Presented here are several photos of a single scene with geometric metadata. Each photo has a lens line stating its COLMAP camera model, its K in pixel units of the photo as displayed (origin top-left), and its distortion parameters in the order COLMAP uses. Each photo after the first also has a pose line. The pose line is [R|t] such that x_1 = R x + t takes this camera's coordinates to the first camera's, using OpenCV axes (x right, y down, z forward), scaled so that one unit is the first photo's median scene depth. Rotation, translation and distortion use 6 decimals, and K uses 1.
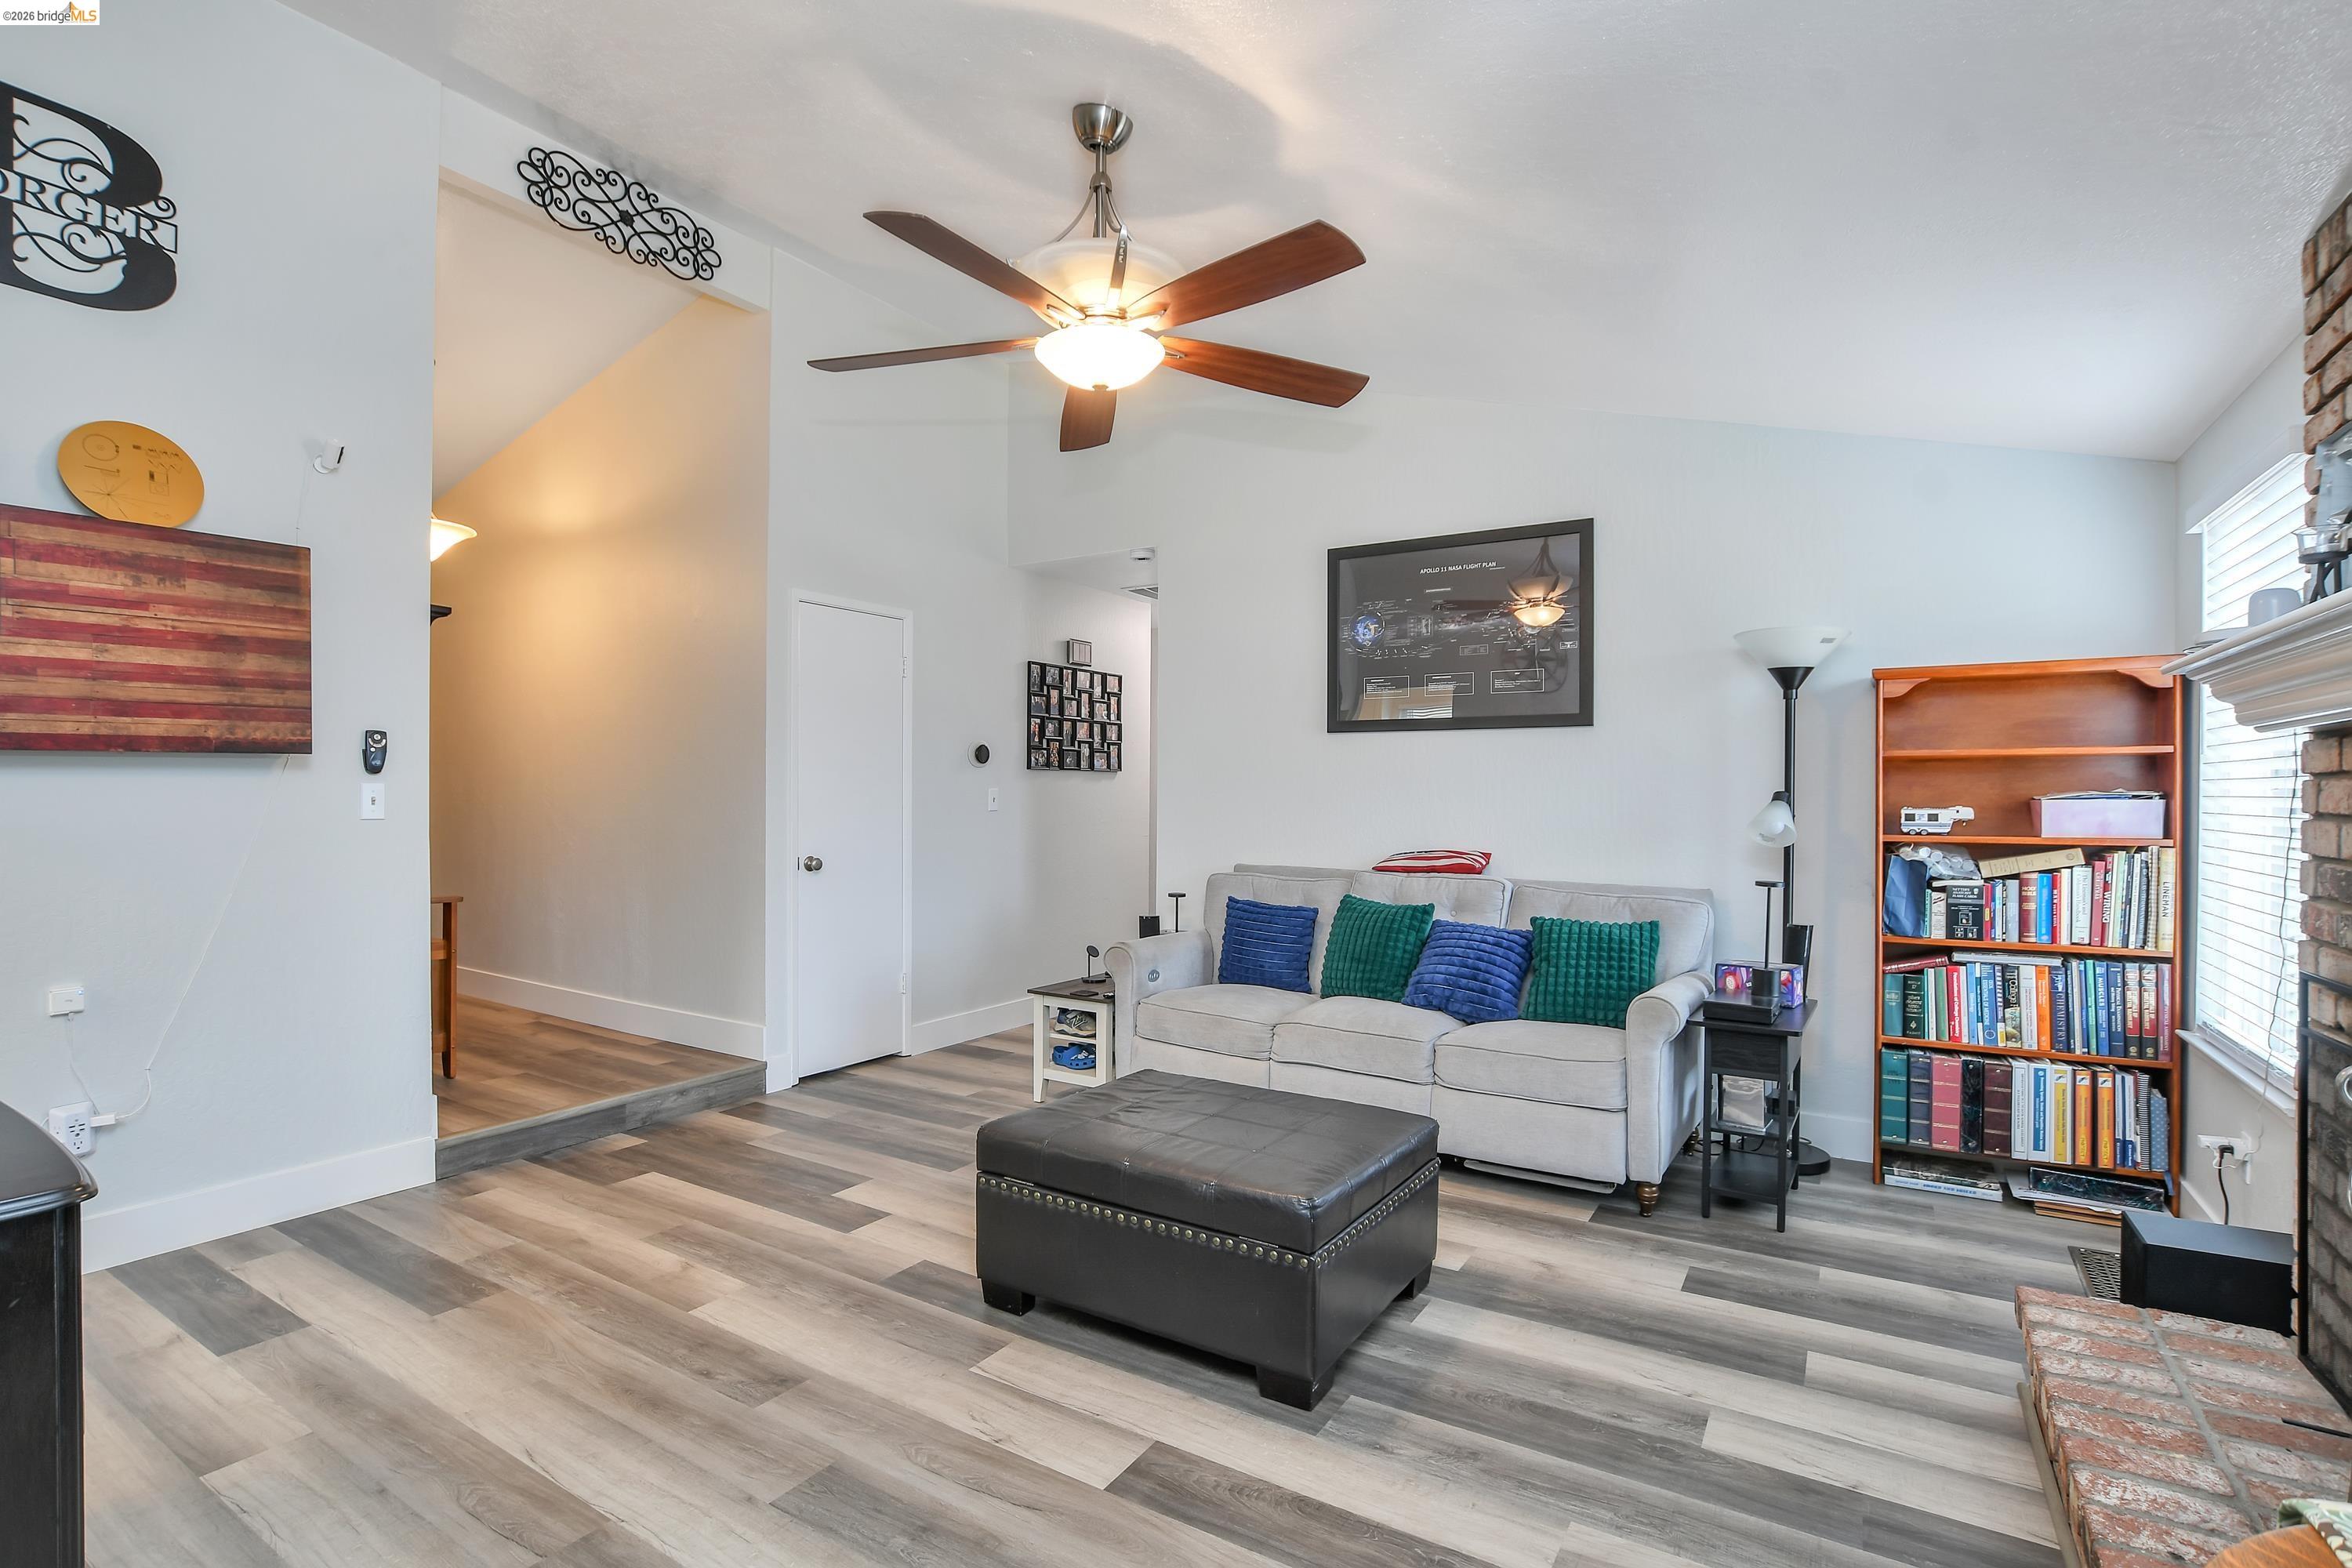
lens RADIAL K [[1113.4, 0, 1153.4], [0, 1113.4, 797.7], [0, 0, 1]] dist [-0.027584, 0.001864]
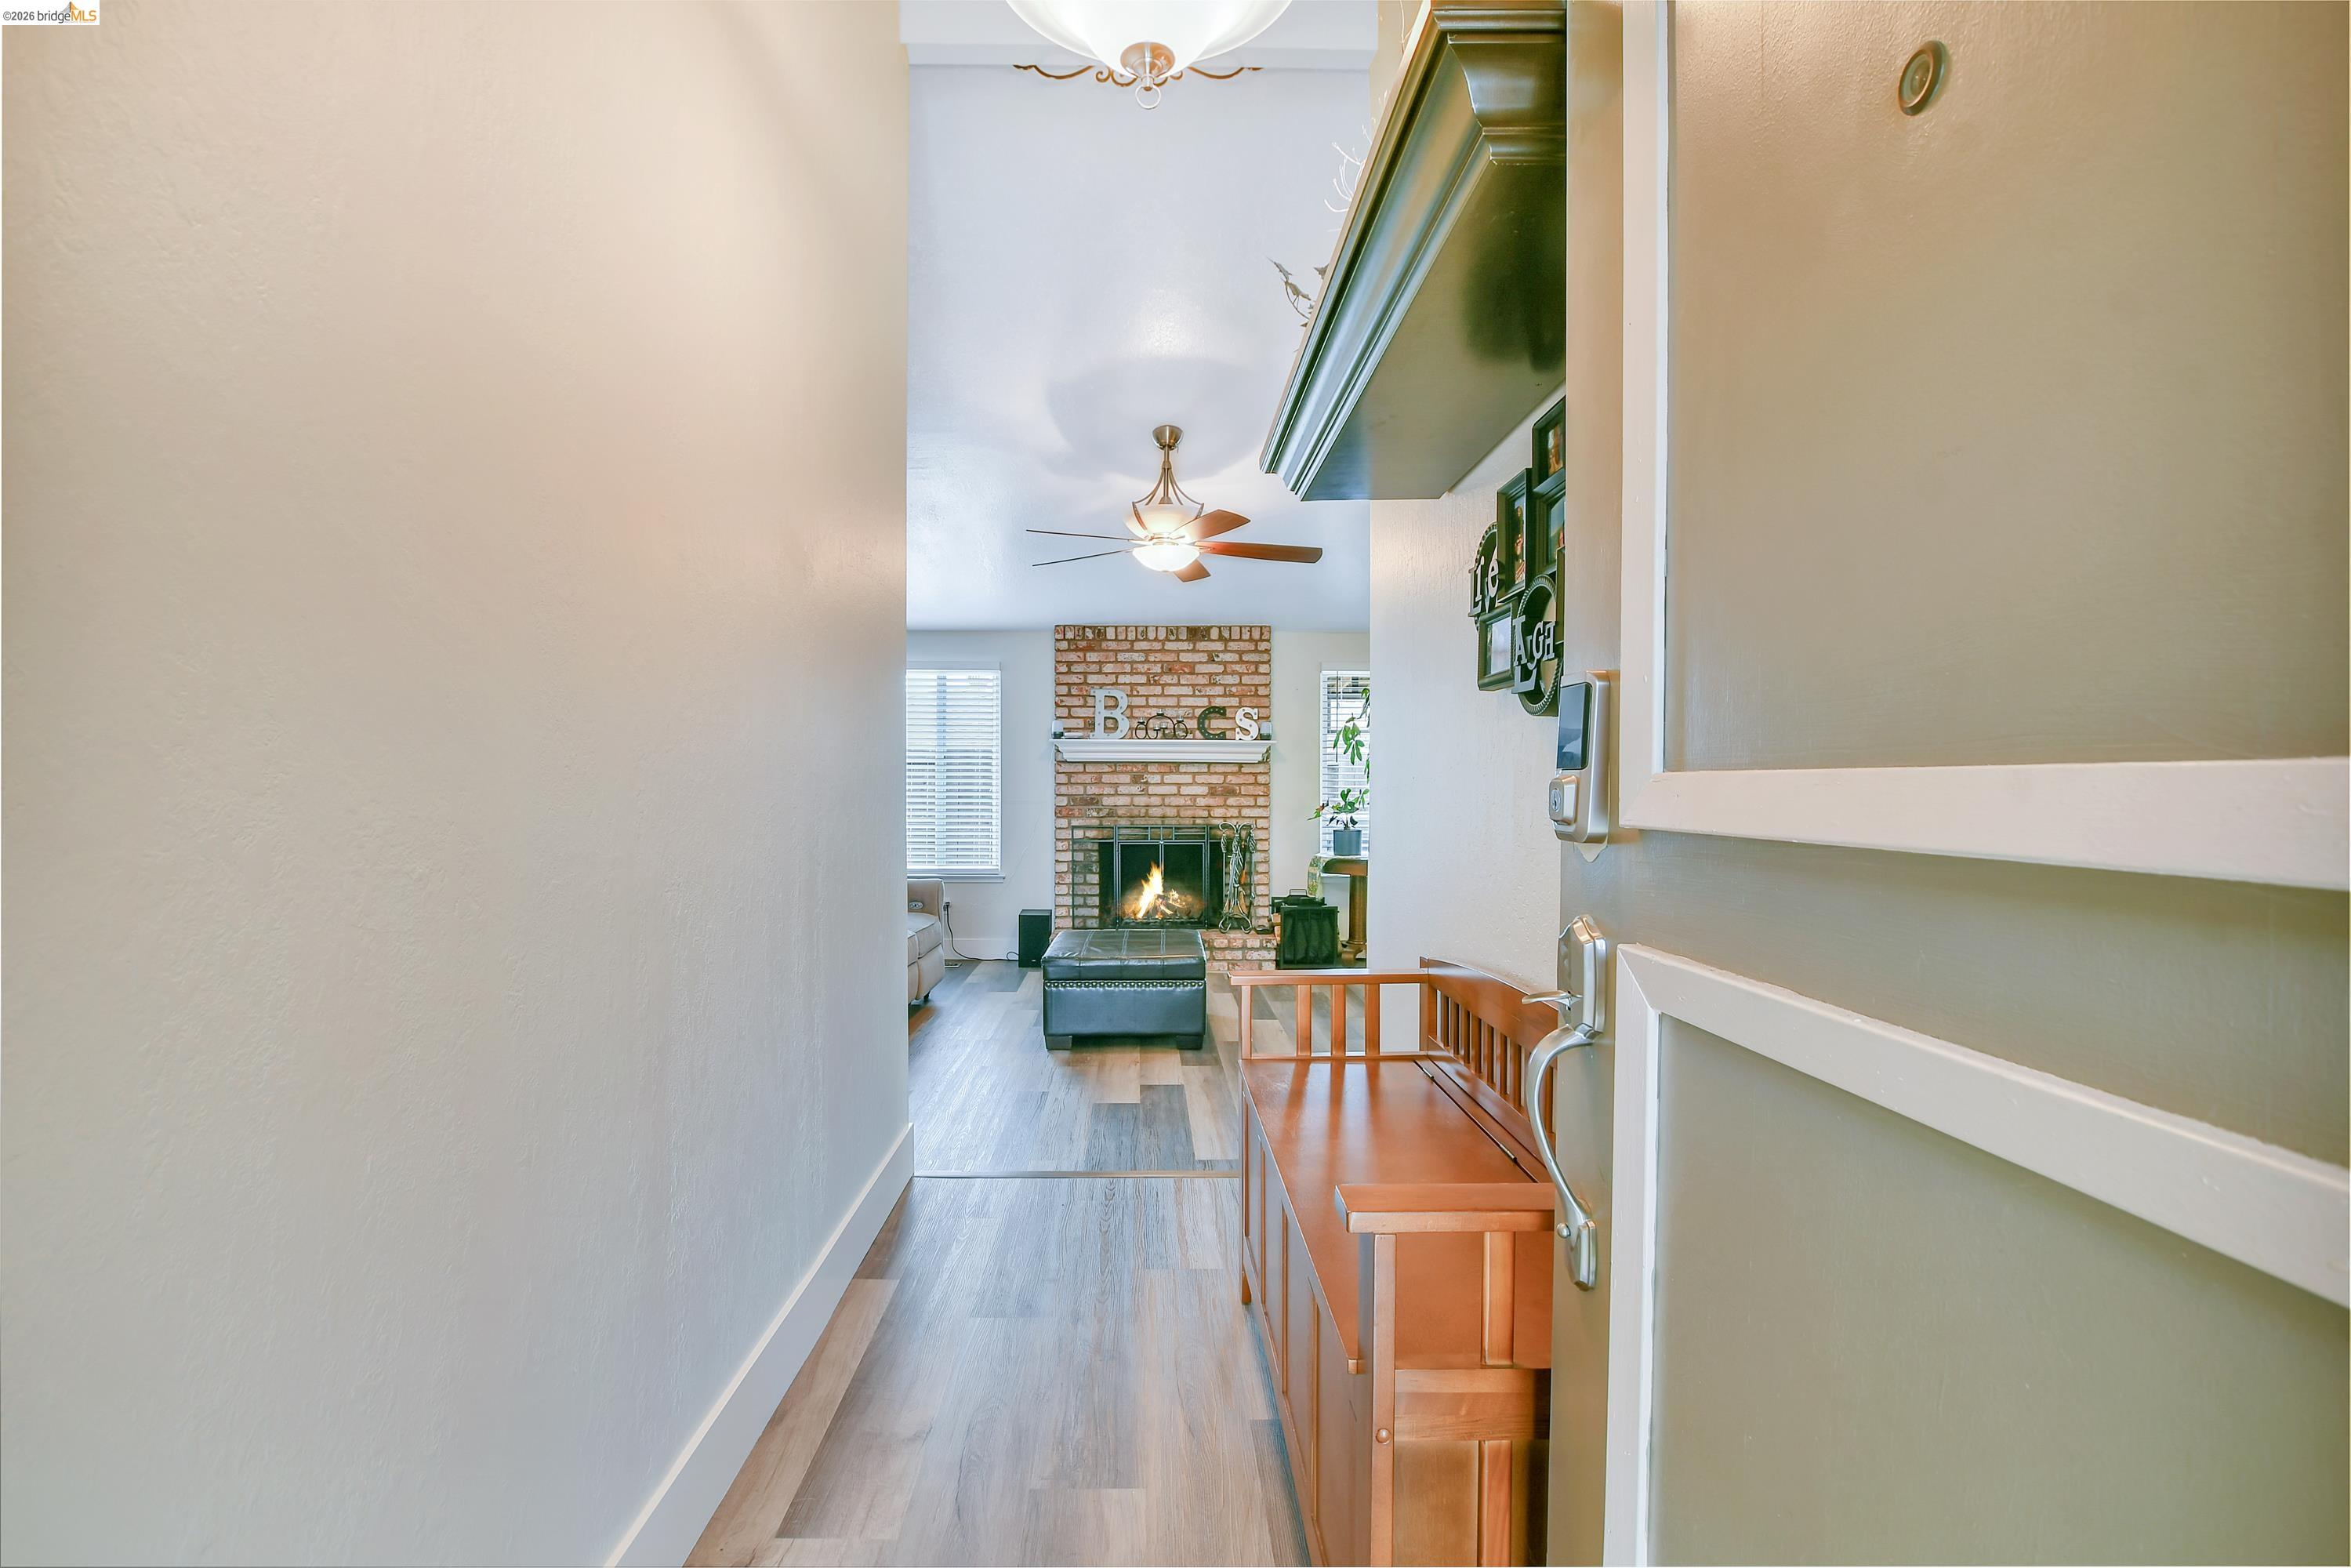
lens RADIAL K [[1110.1, 0, 1122.9], [0, 1110.1, 788.3], [0, 0, 1]] dist [0.000120, -0.000003]
pose [[-0.527724, -0.014075, 0.849299, -1.452333], [-0.001708, 0.999878, 0.015509, -0.017395], [-0.849414, 0.006734, -0.527684, 1.814278]]
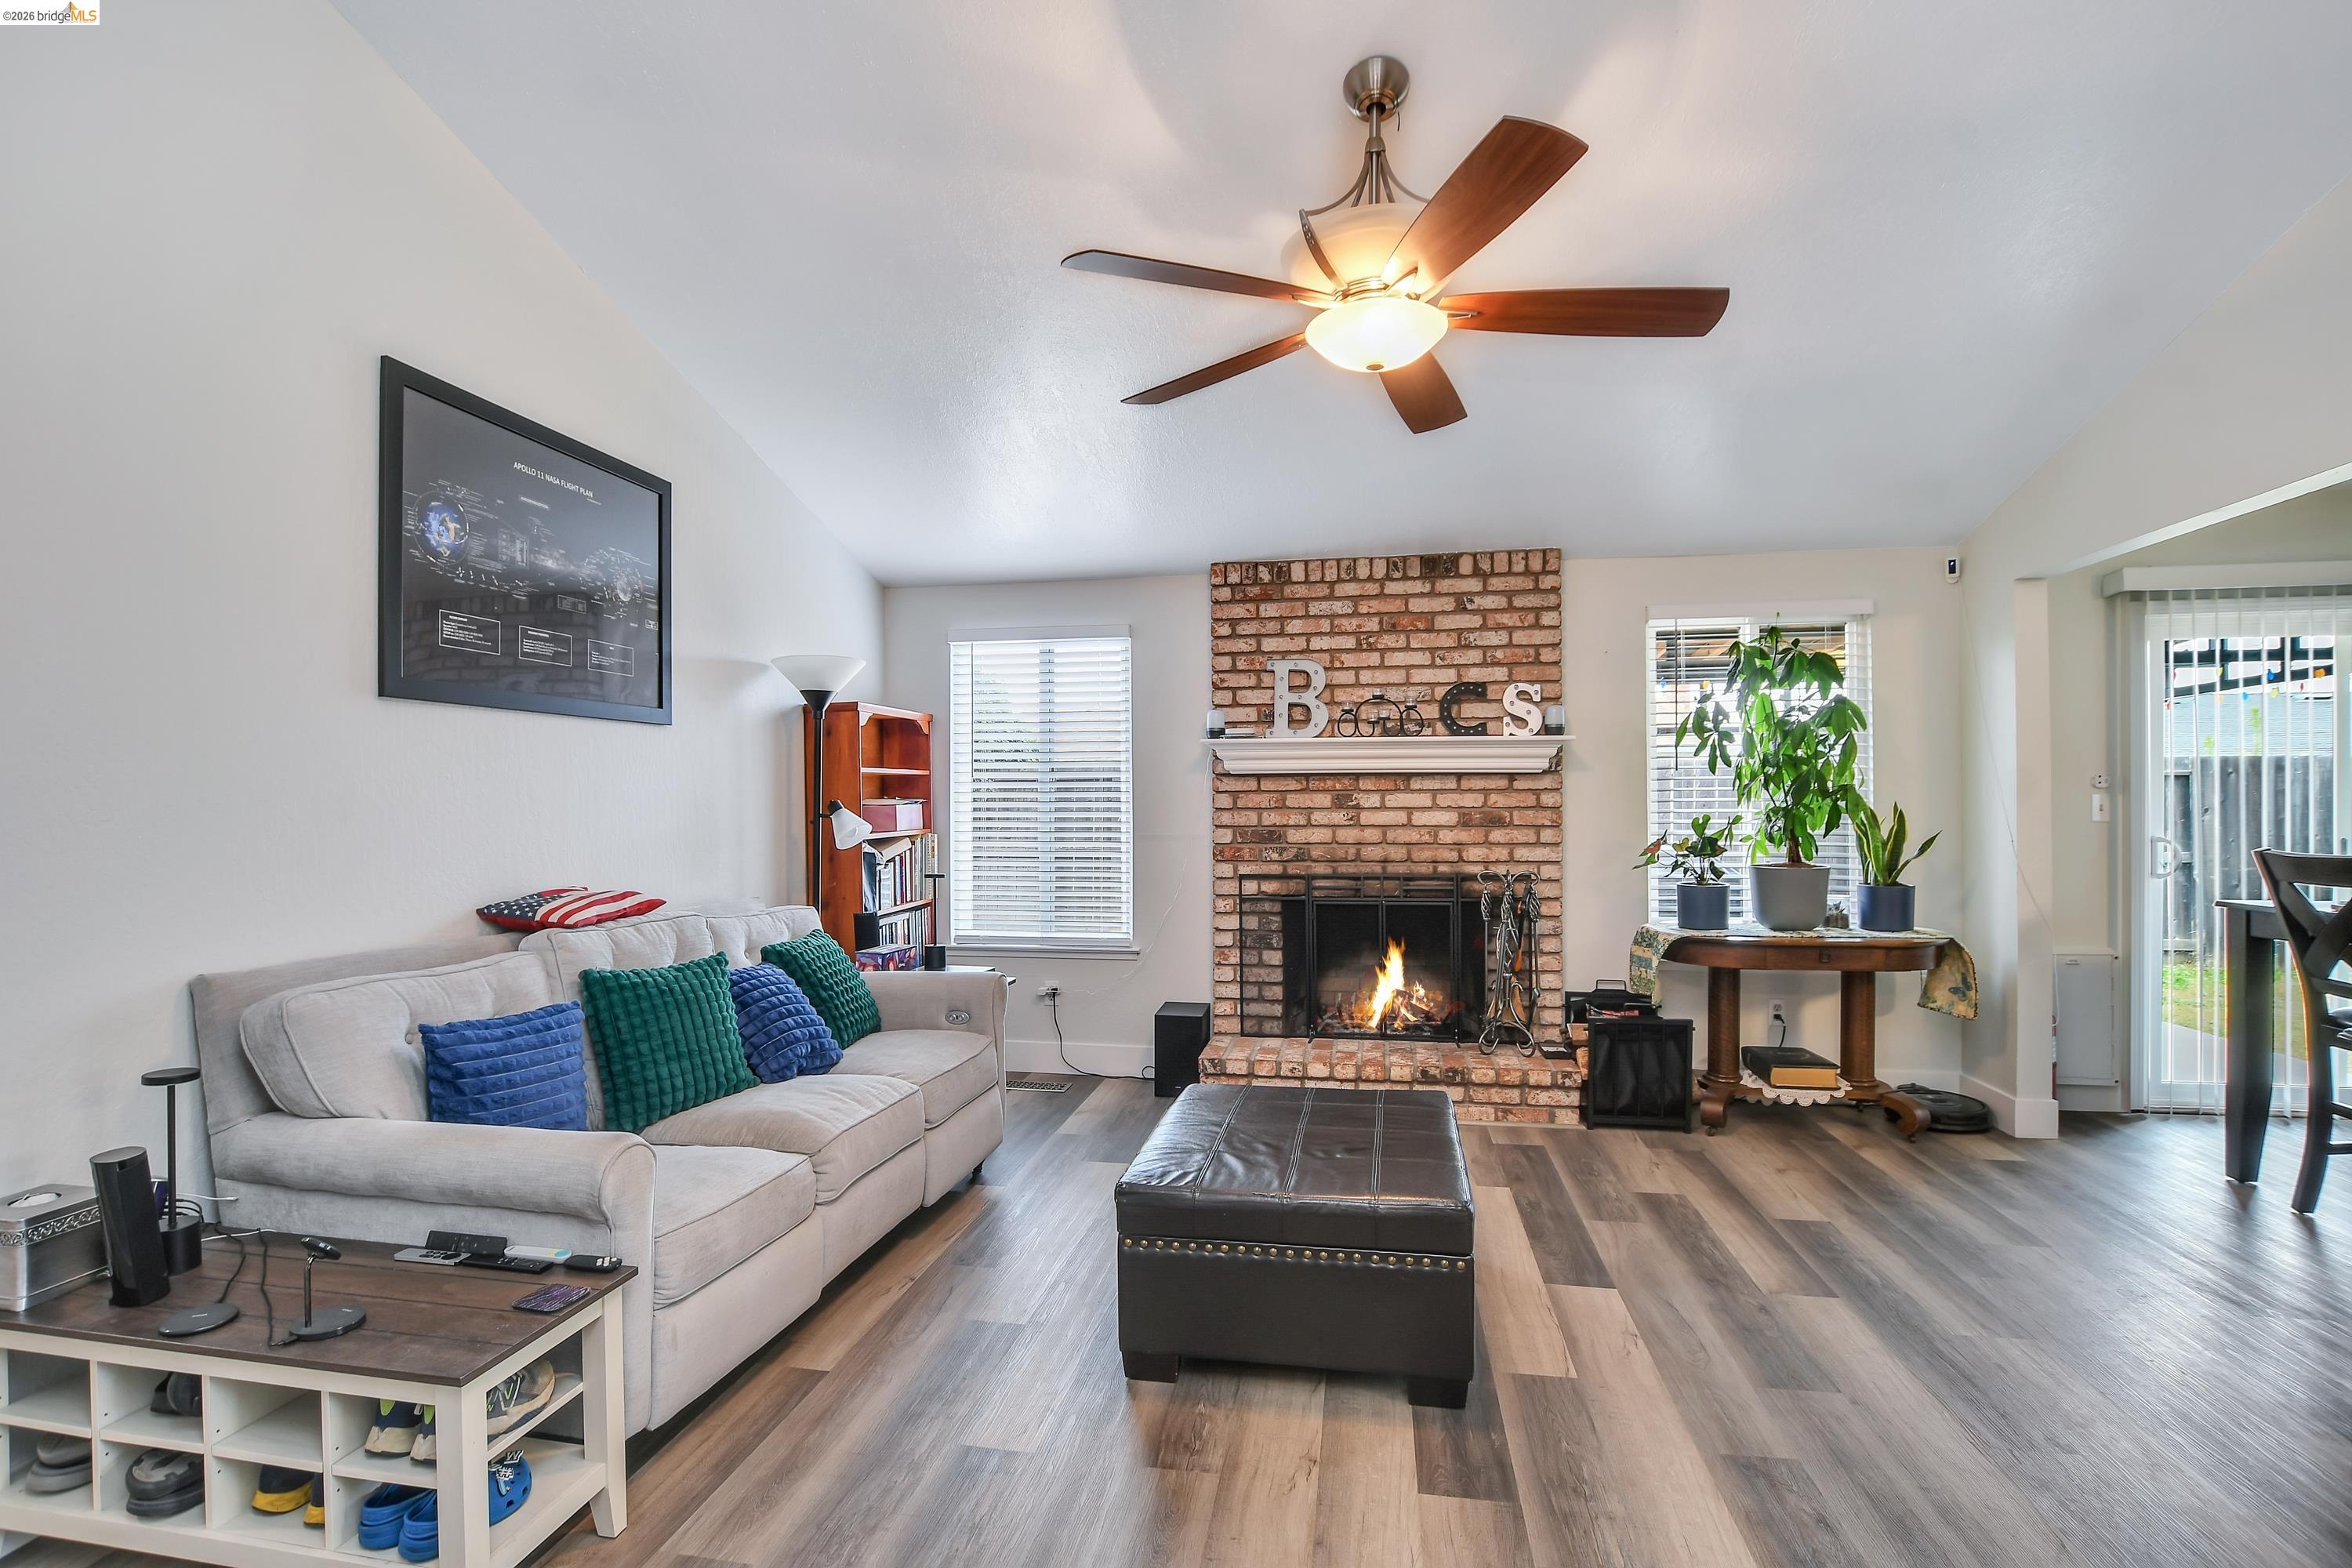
lens RADIAL K [[1113.4, 0, 1153.4], [0, 1113.4, 797.7], [0, 0, 1]] dist [-0.027584, 0.001864]
pose [[-0.370600, -0.002962, 0.928788, -0.724289], [0.007353, 0.999954, 0.006123, -0.015436], [-0.928763, 0.009098, -0.370561, 1.308991]]
